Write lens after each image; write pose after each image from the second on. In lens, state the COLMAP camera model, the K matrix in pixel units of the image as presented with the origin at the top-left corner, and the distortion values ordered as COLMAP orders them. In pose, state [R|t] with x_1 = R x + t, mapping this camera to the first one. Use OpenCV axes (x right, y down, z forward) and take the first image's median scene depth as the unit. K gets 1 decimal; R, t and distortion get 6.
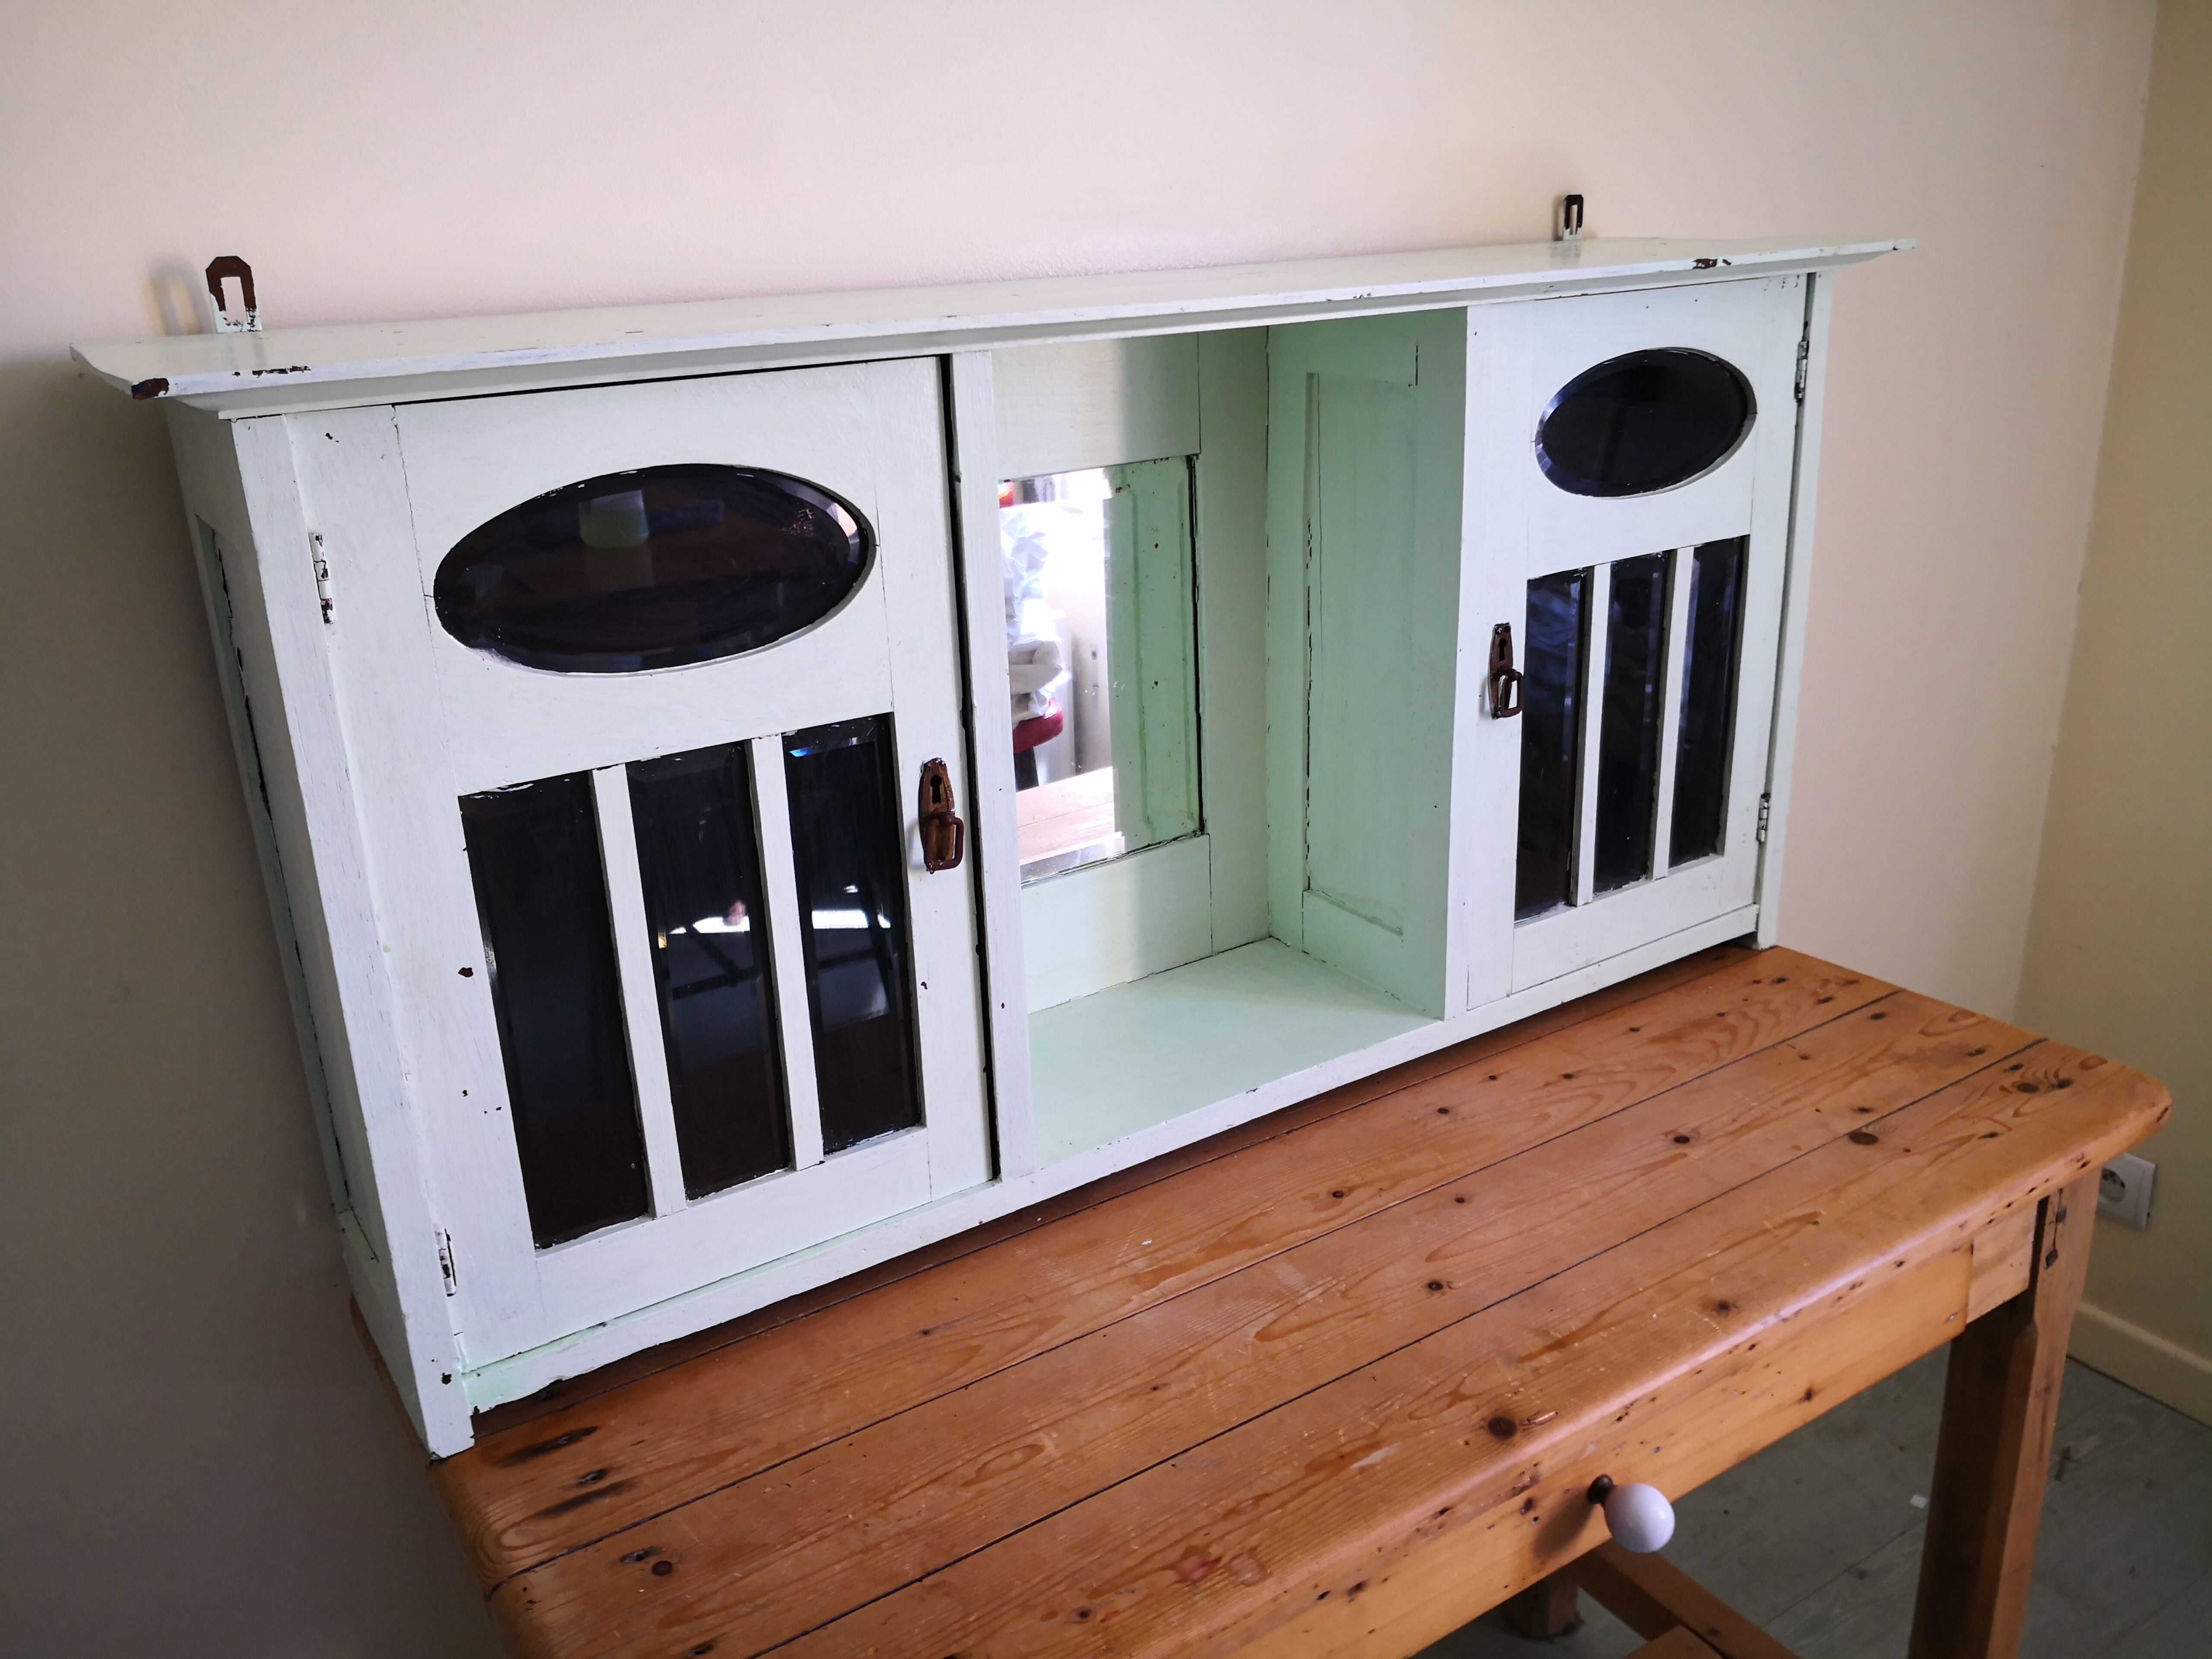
lens RADIAL K [[1796.1, 0, 1098.6], [0, 1796.1, 836.8], [0, 0, 1]] dist [0.029825, -0.061410]
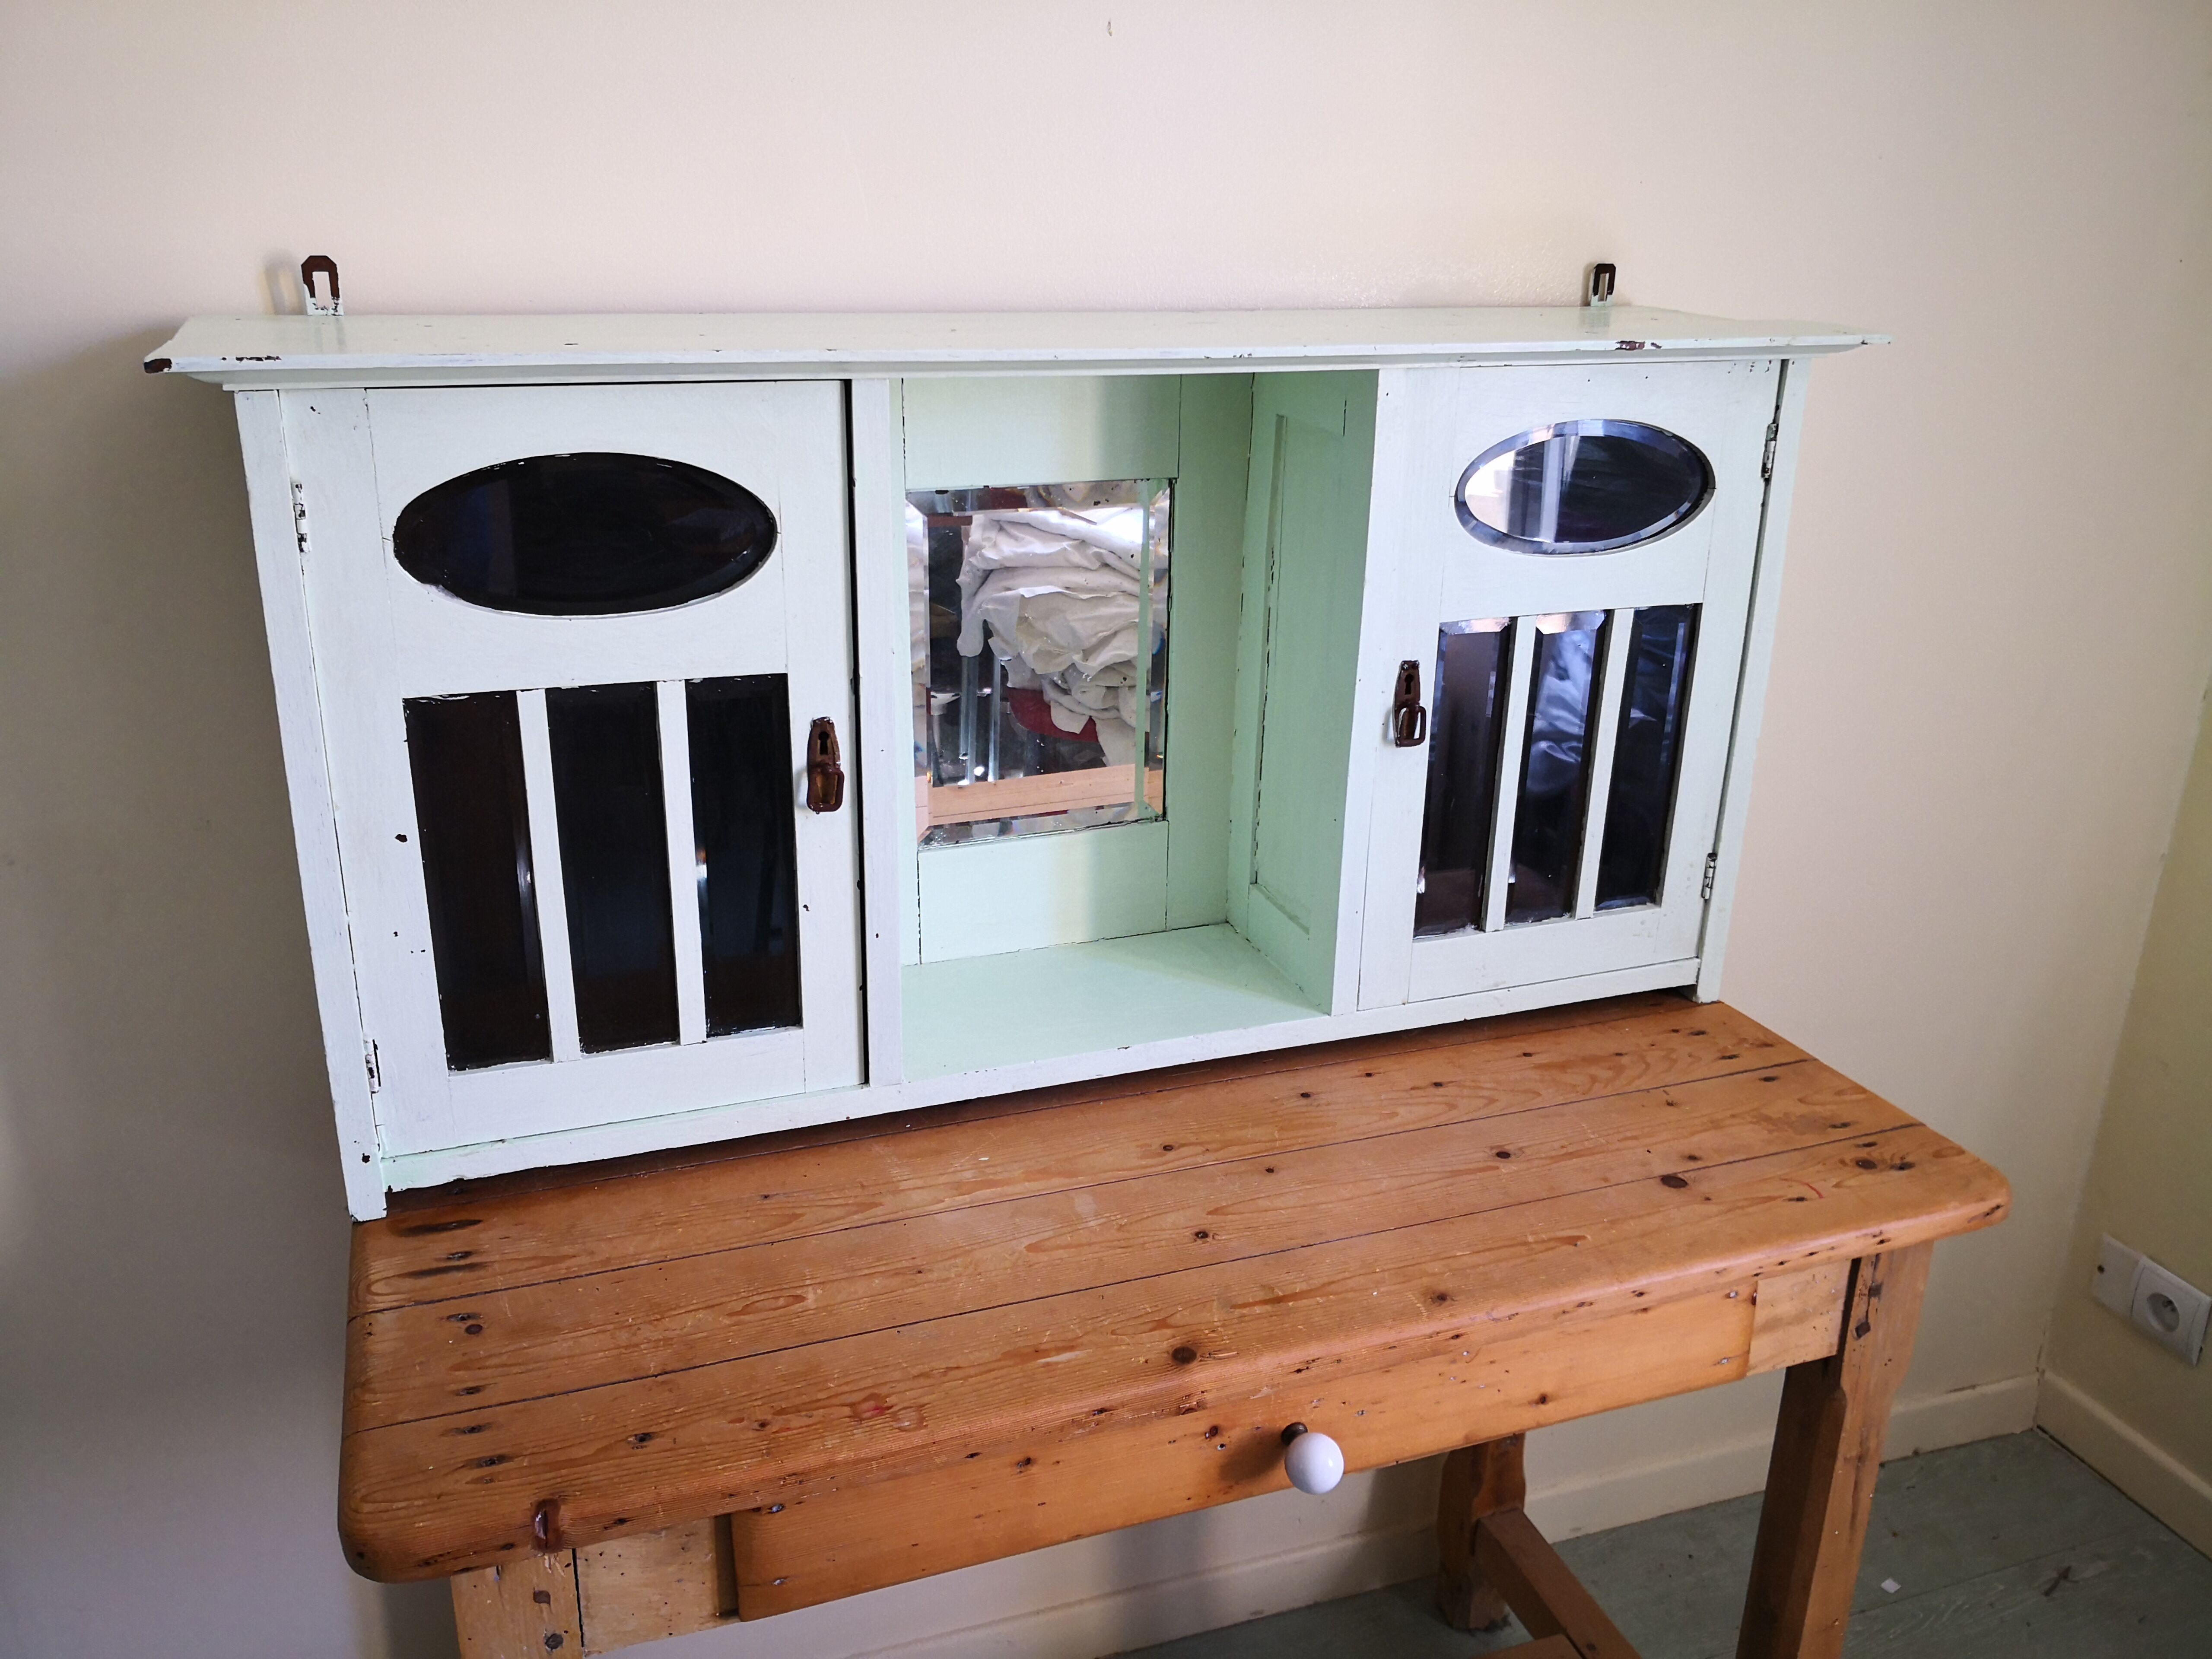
lens RADIAL K [[1796.1, 0, 1102.6], [0, 1796.1, 833.7], [0, 0, 1]] dist [0.029825, -0.061410]
pose [[0.971683, 0.132819, -0.195428, 0.280848], [-0.130809, 0.991136, 0.023217, -0.016121], [0.196779, 0.003004, 0.980443, -0.105452]]
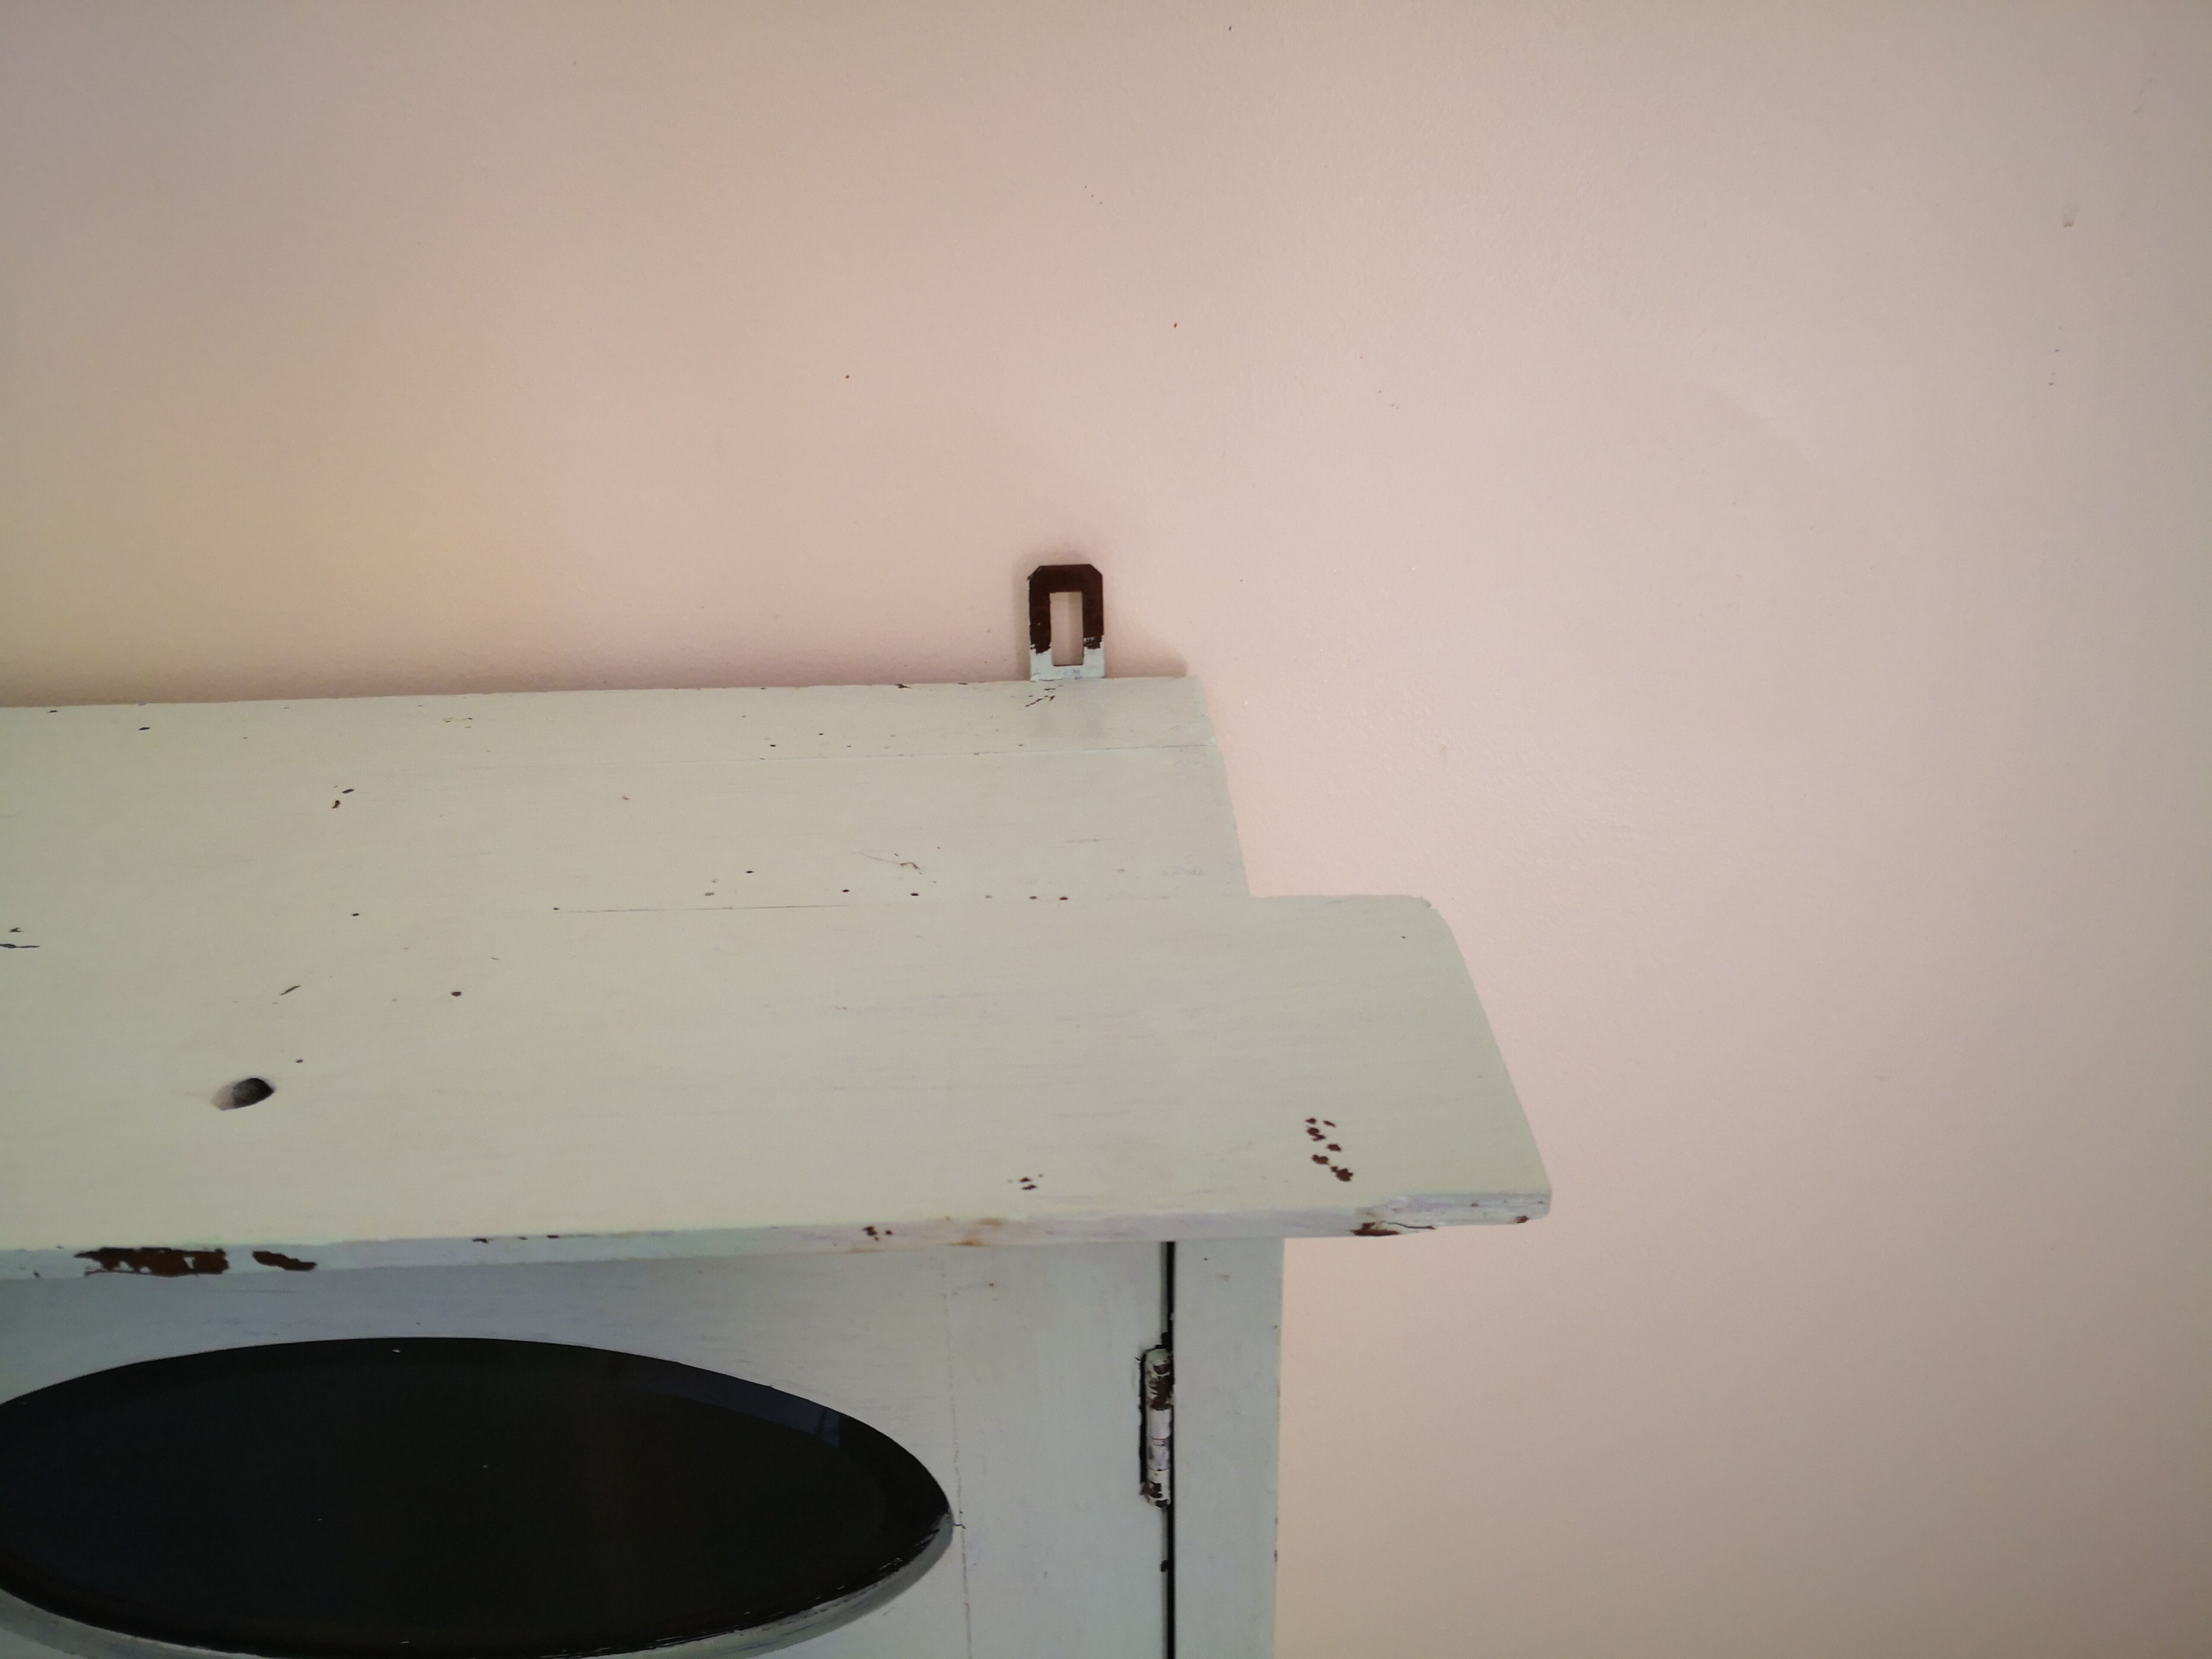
lens RADIAL K [[1796.1, 0, 1097.3], [0, 1796.1, 836.3], [0, 0, 1]] dist [0.029825, -0.061410]
pose [[0.838664, 0.249054, -0.484370, 0.561328], [-0.194053, 0.967601, 0.161530, -0.446119], [0.508906, -0.041476, 0.859822, 0.850037]]
